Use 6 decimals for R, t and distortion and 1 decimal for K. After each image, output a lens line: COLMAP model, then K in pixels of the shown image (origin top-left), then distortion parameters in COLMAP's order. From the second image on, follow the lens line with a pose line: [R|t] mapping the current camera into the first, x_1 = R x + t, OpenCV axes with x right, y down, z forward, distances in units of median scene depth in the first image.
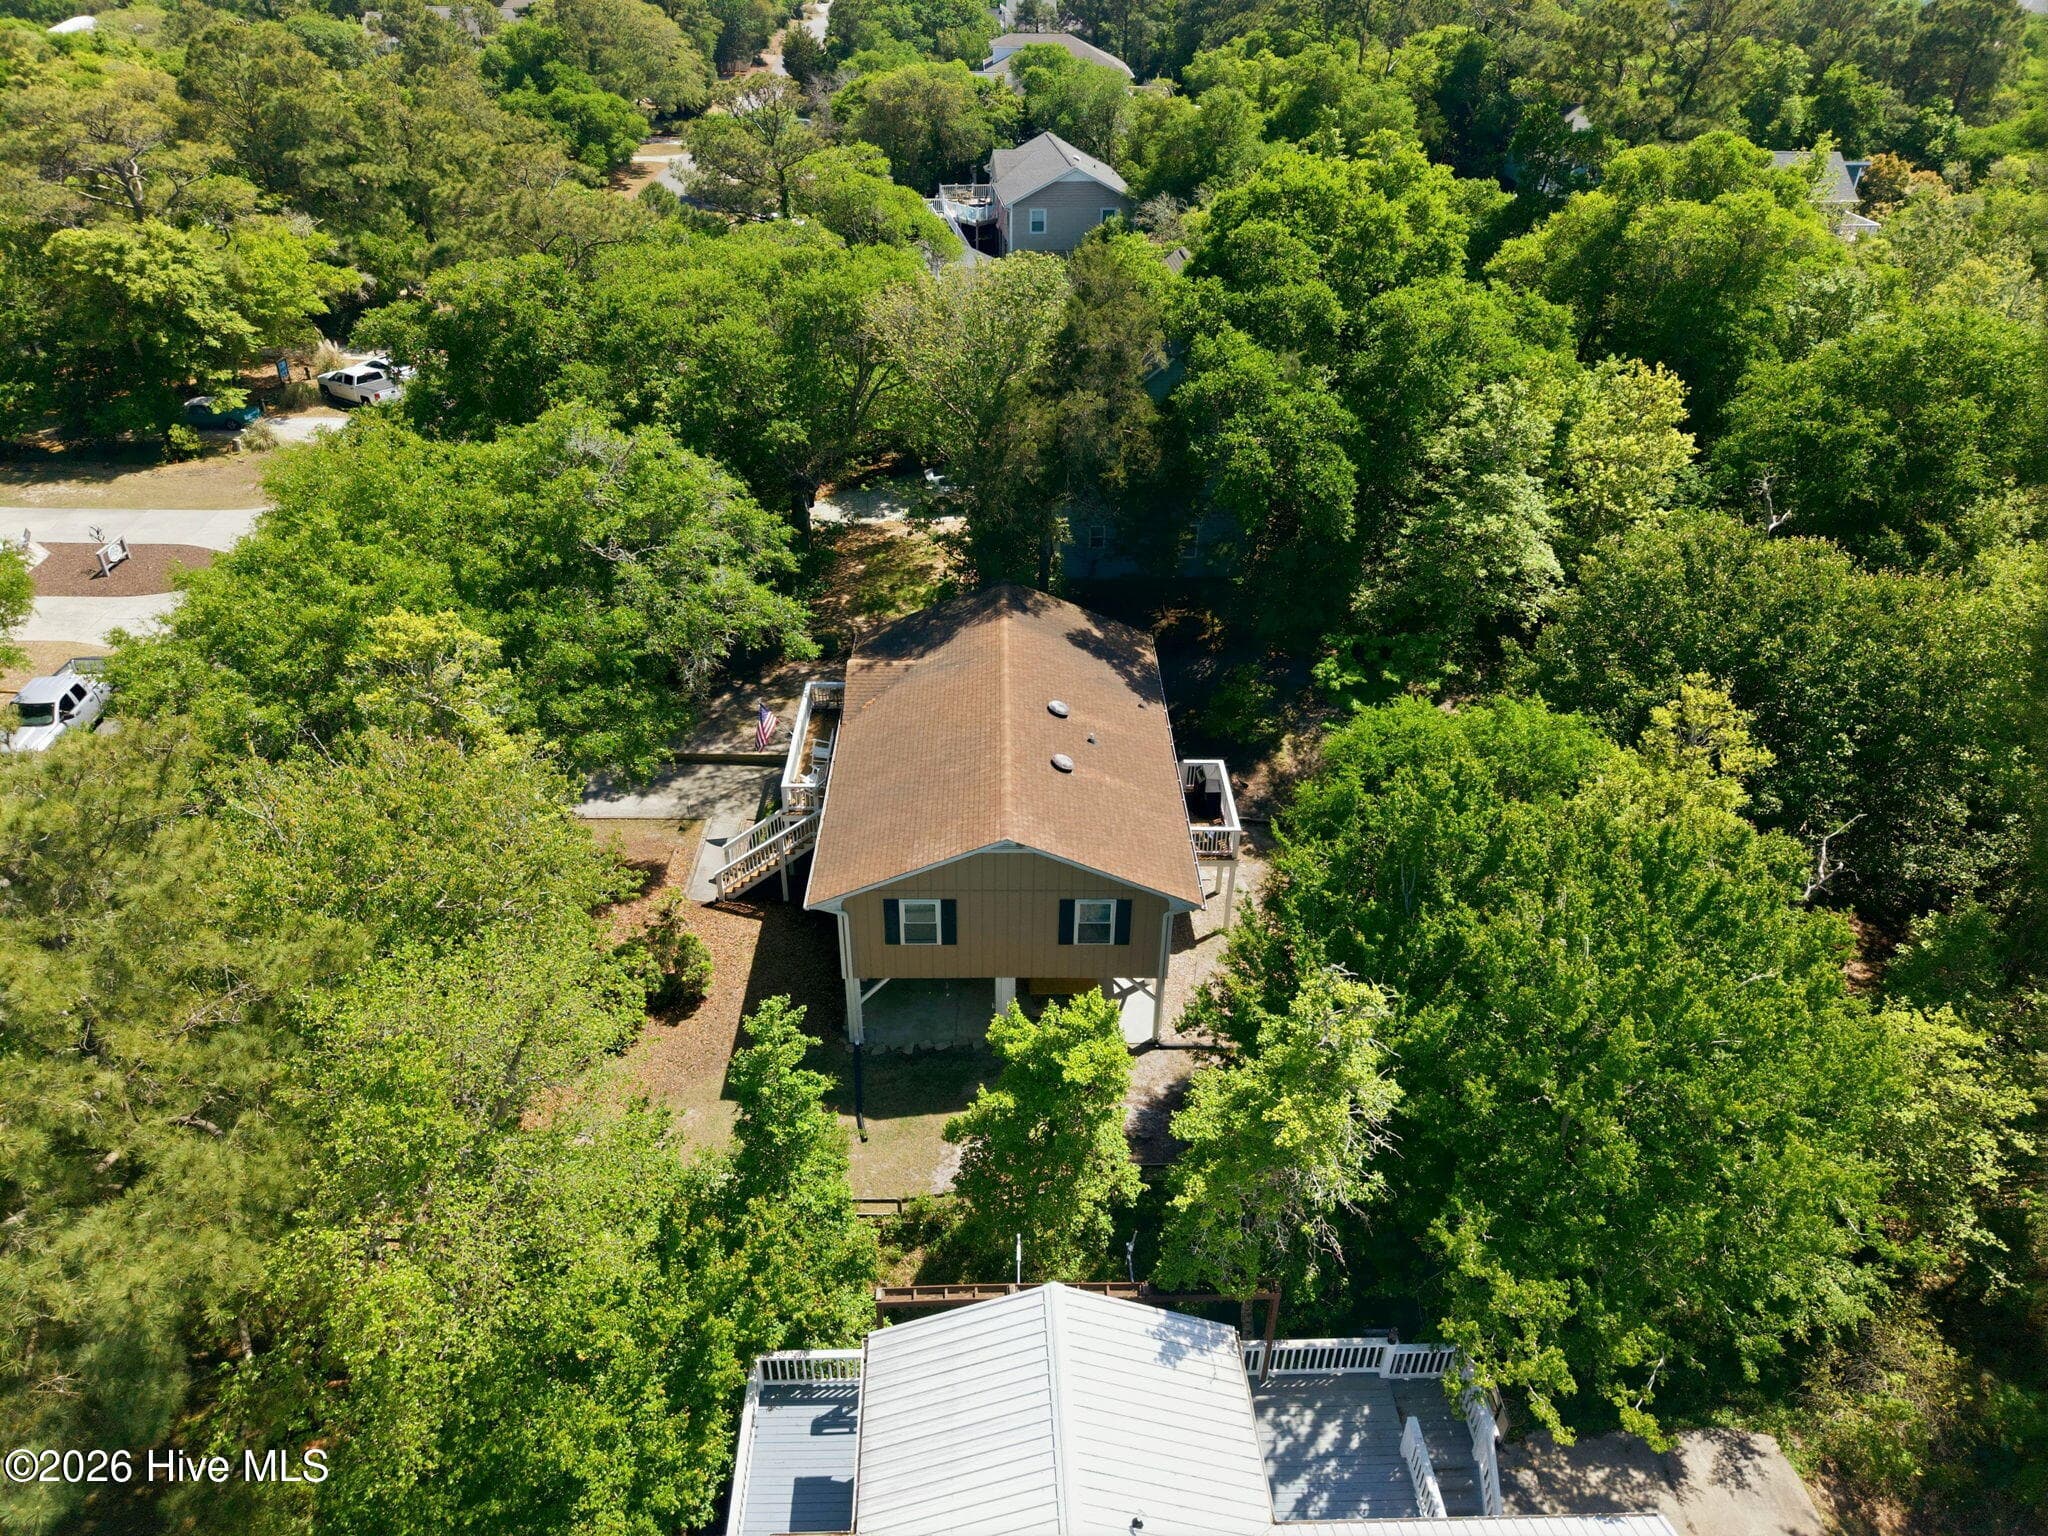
lens RADIAL K [[1338.0, 0, 1032.7], [0, 1338.0, 783.5], [0, 0, 1]] dist [0.048436, -0.032130]
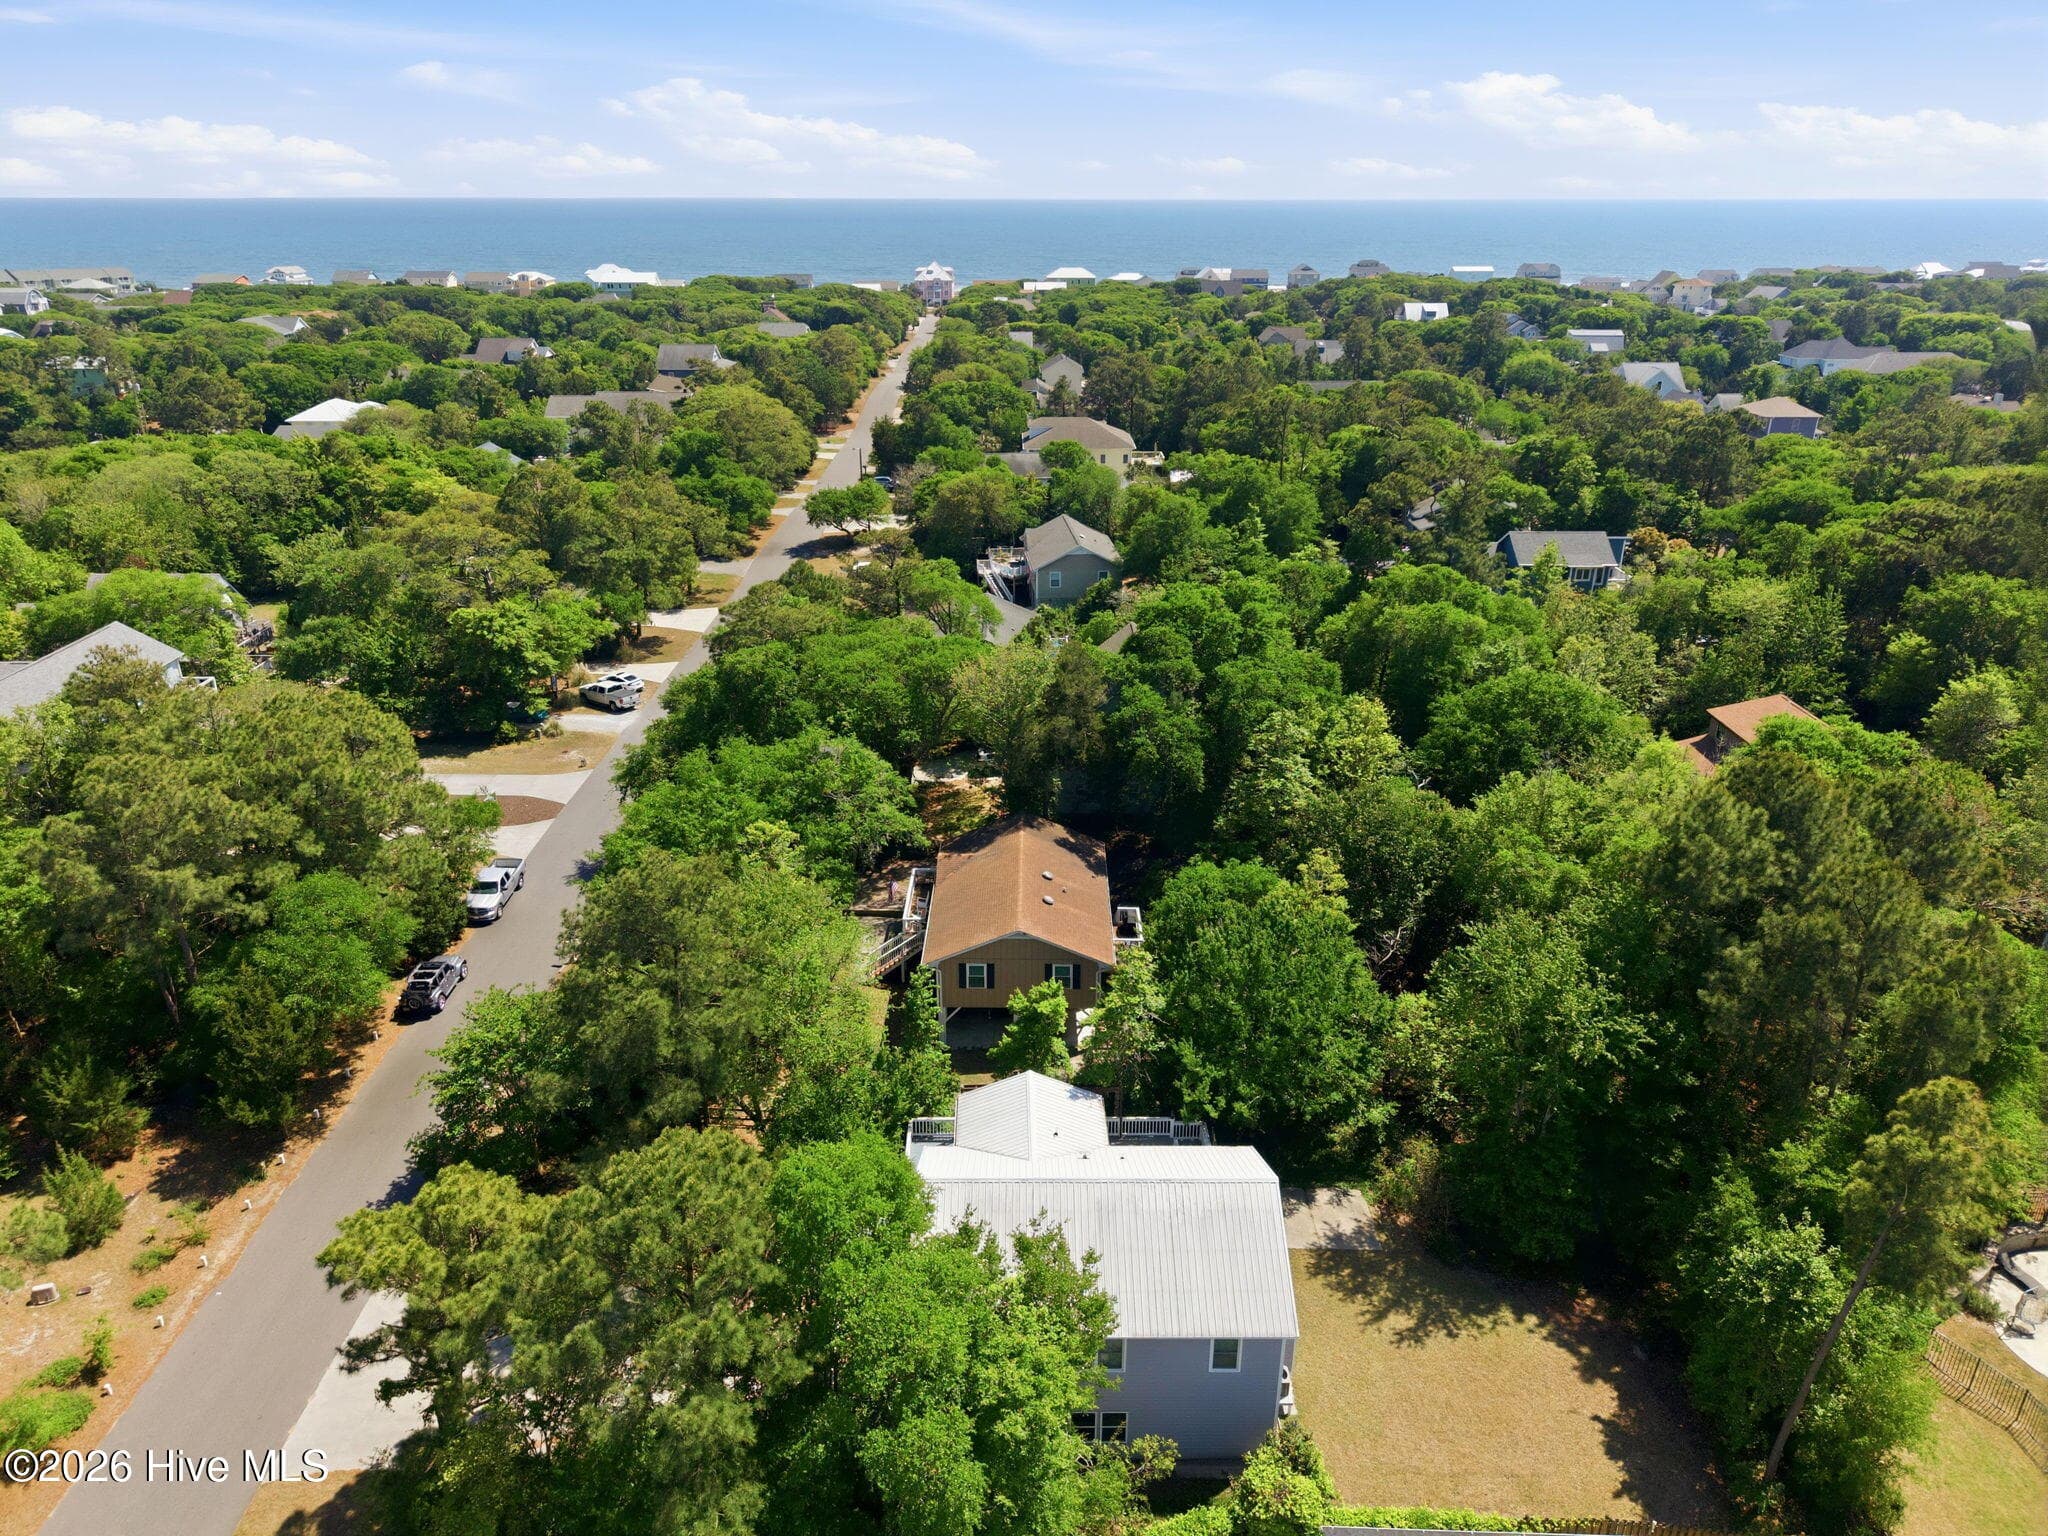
lens RADIAL K [[1338.0, 0, 1031.8], [0, 1338.0, 774.4], [0, 0, 1]] dist [0.048436, -0.032130]
pose [[0.999523, -0.000595, -0.030867, 0.048725], [-0.005319, 0.981541, -0.191178, 0.149068], [0.030411, 0.191251, 0.981070, -0.815938]]
